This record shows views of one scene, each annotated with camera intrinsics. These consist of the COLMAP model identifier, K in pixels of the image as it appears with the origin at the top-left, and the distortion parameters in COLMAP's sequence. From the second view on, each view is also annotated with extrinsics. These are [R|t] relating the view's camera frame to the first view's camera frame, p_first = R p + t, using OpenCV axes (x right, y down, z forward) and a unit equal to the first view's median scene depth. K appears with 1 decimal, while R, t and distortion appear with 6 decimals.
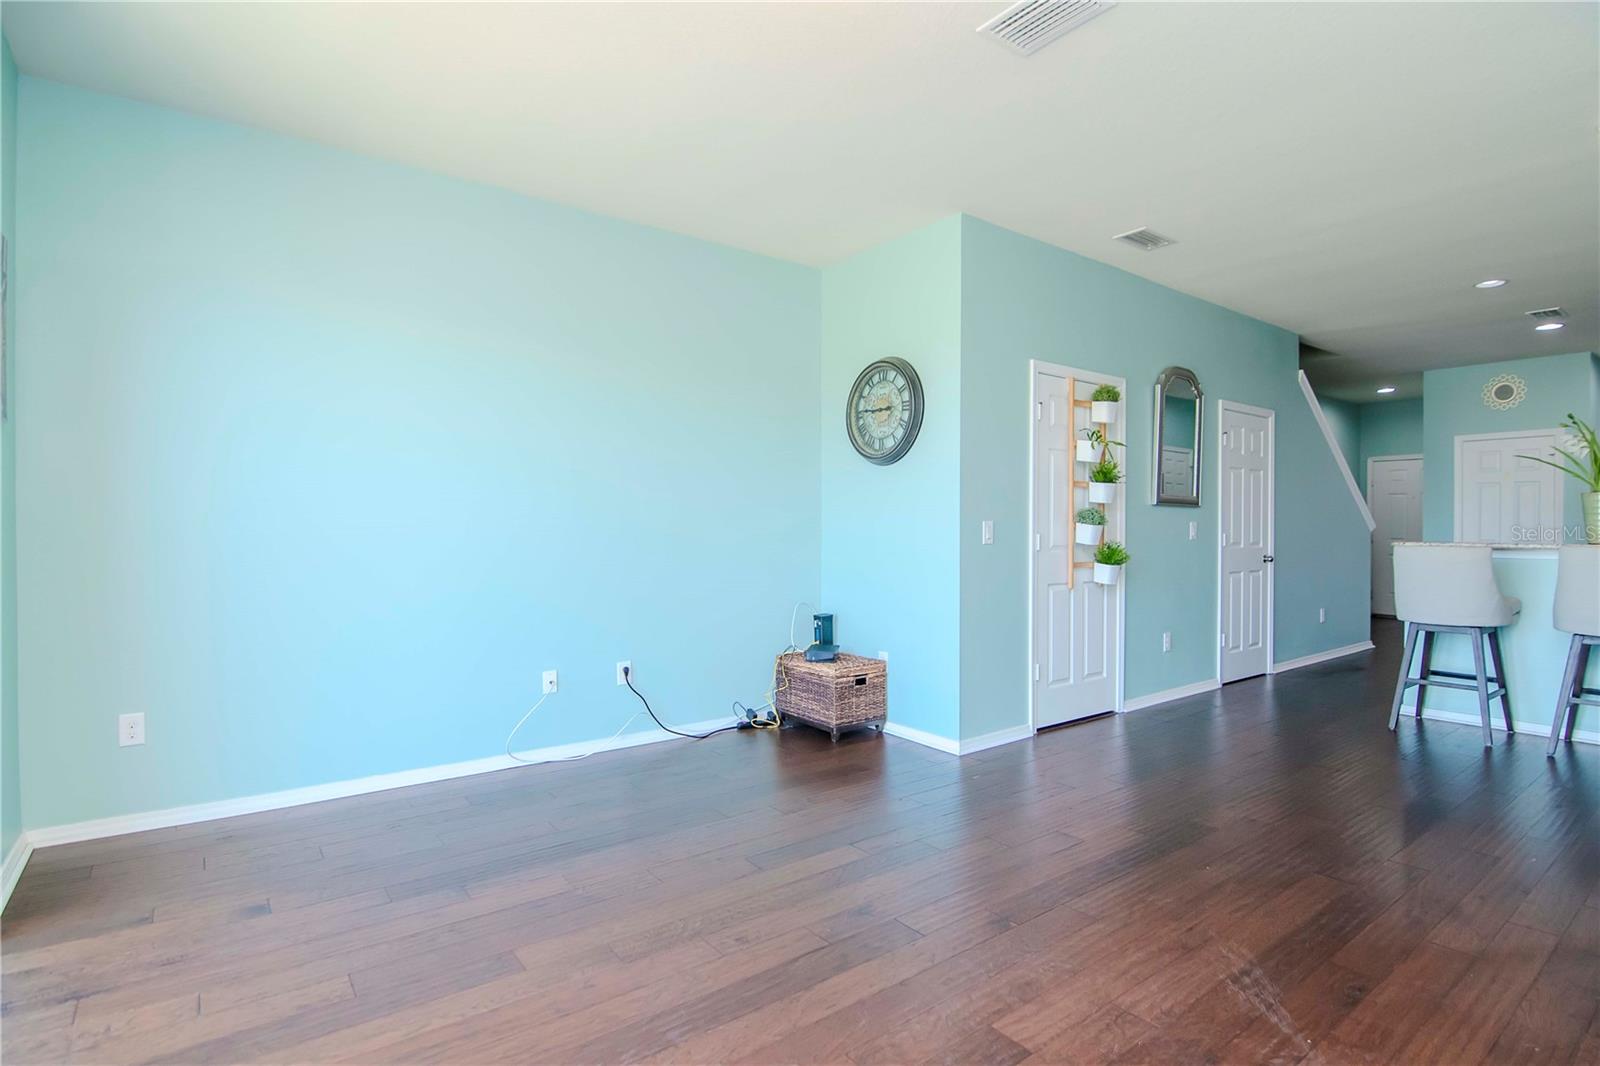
lens RADIAL K [[798.1, 0, 823.4], [0, 798.1, 536.0], [0, 0, 1]] dist [0.004807, -0.010951]
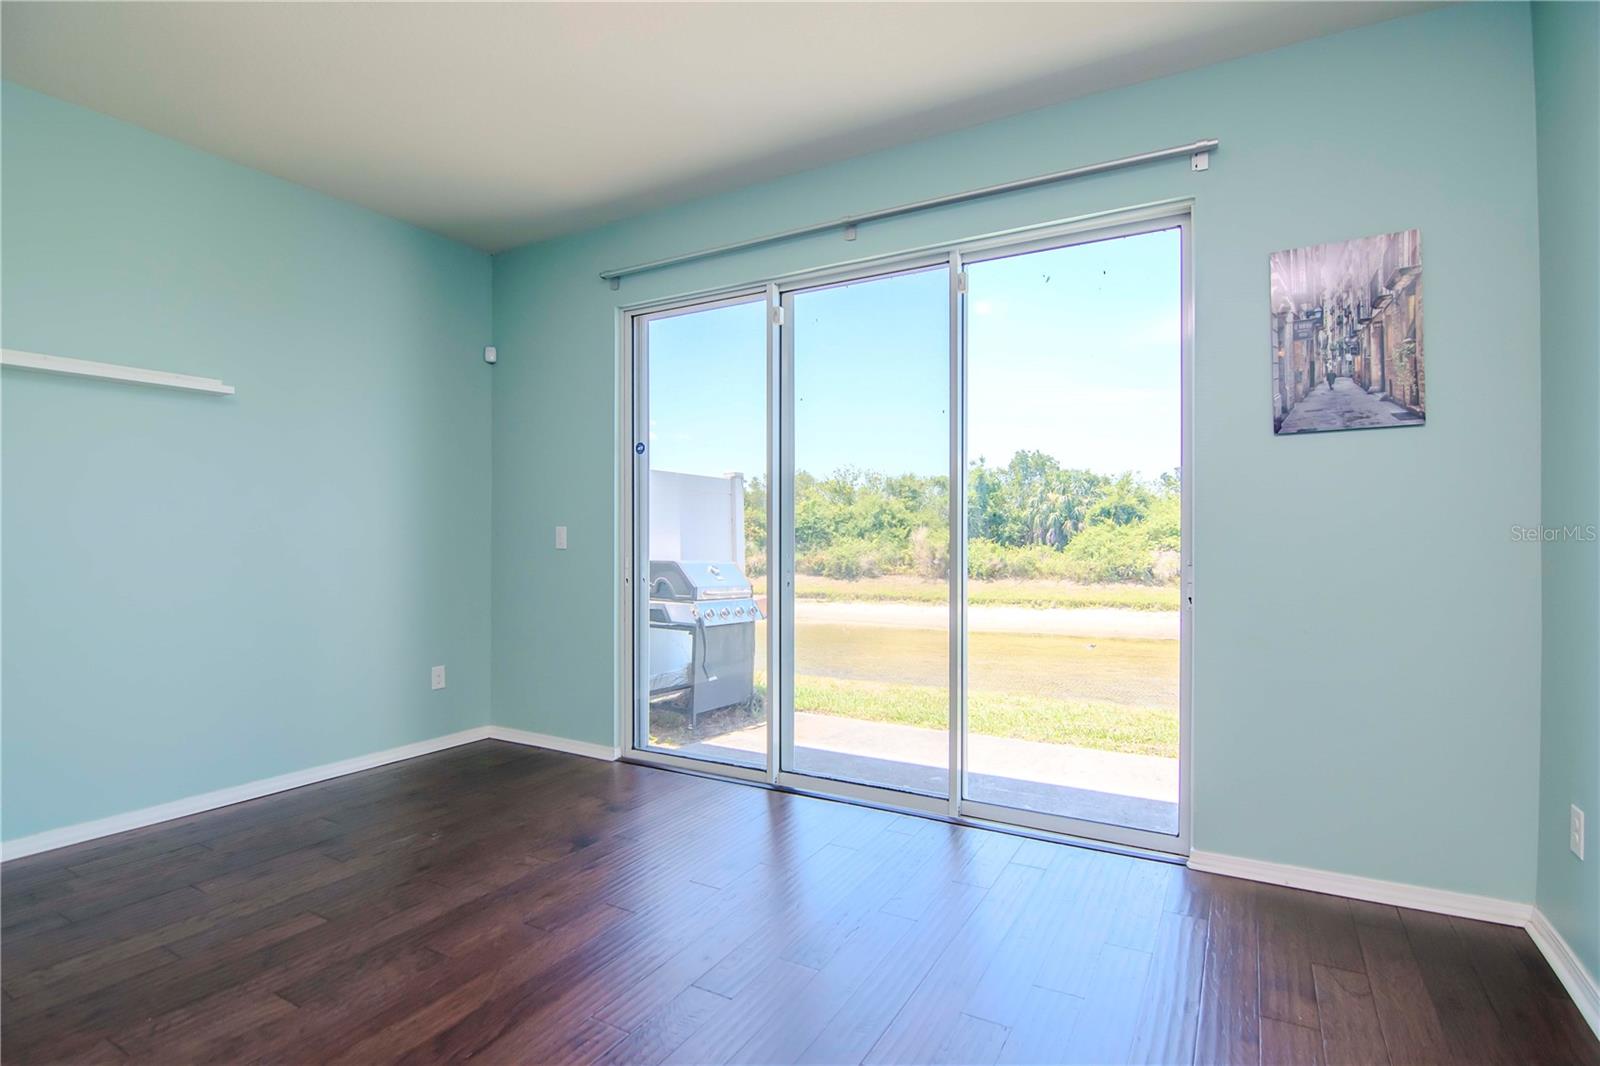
lens RADIAL K [[771.9, 0, 800.0], [0, 771.9, 533.0], [0, 0, 1]] dist [0.001005, -0.013230]
pose [[-0.927800, -0.011183, -0.372910, -0.011232], [-0.012929, 0.999914, 0.002183, -0.009174], [0.372853, 0.006847, -0.927865, 1.266016]]
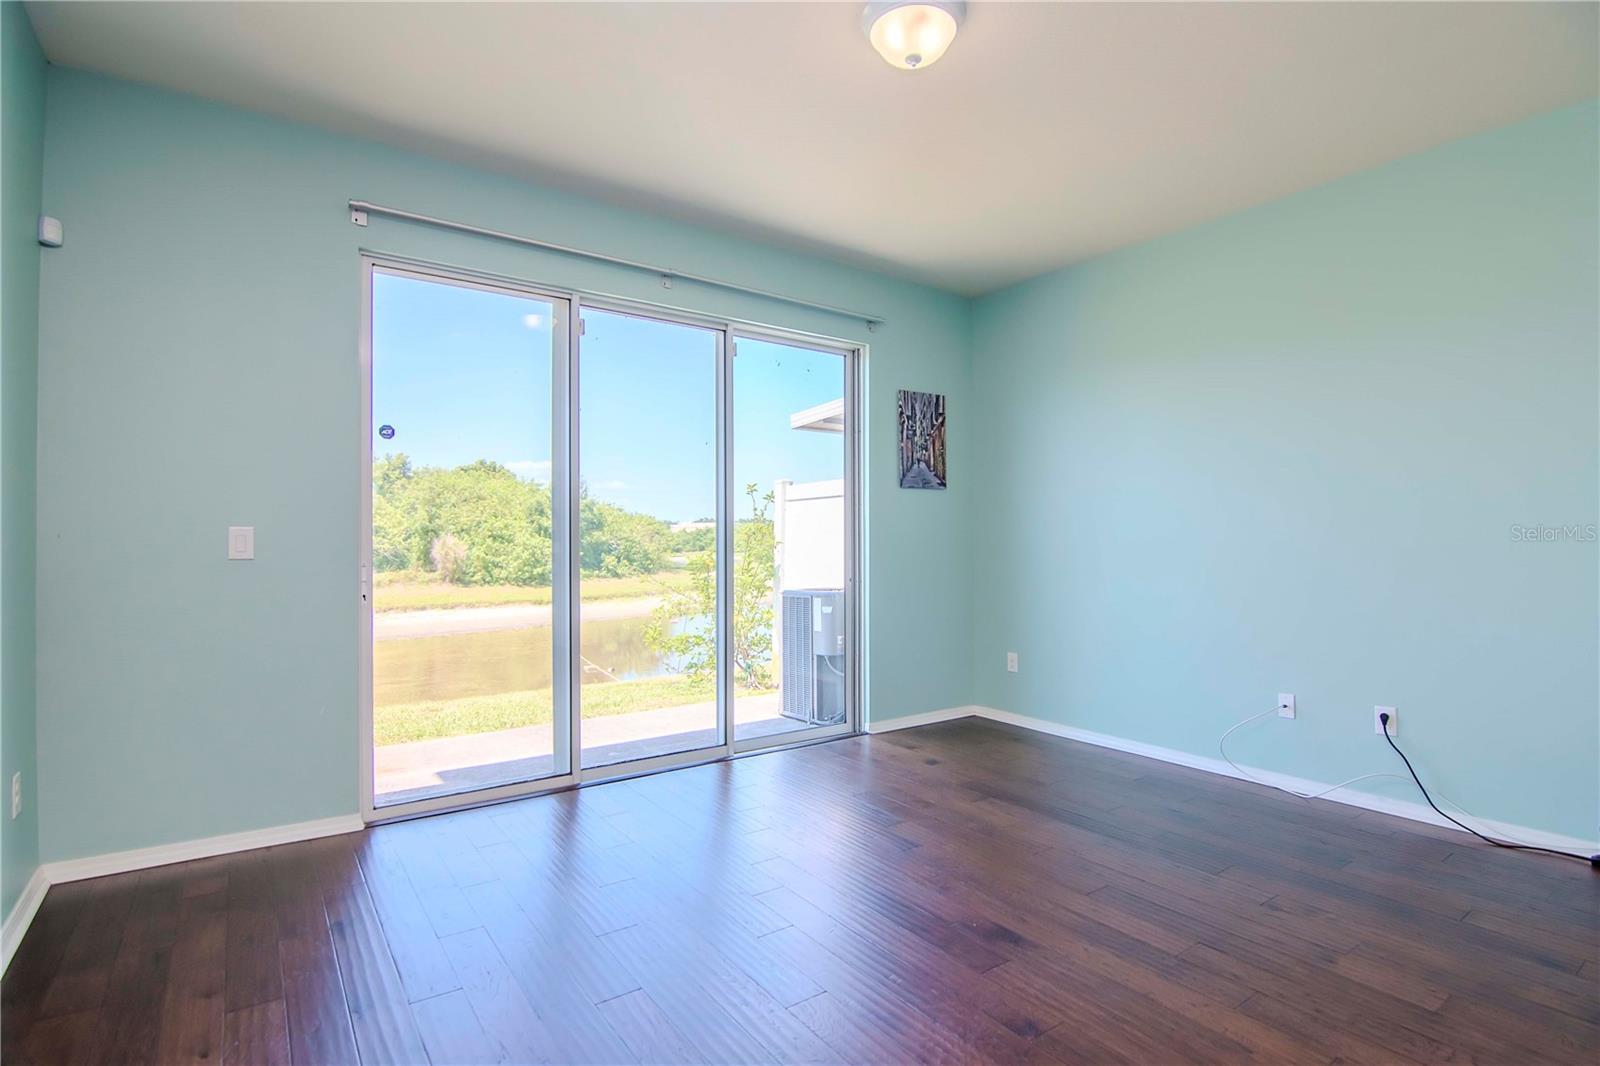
lens RADIAL K [[780.5, 0, 803.4], [0, 780.5, 544.8], [0, 0, 1]] dist [0.002931, -0.013530]
pose [[-0.035685, -0.000003, -0.999363, 0.755112], [-0.009682, 0.999953, 0.000343, -0.001394], [0.999316, 0.009688, -0.035683, 0.590338]]
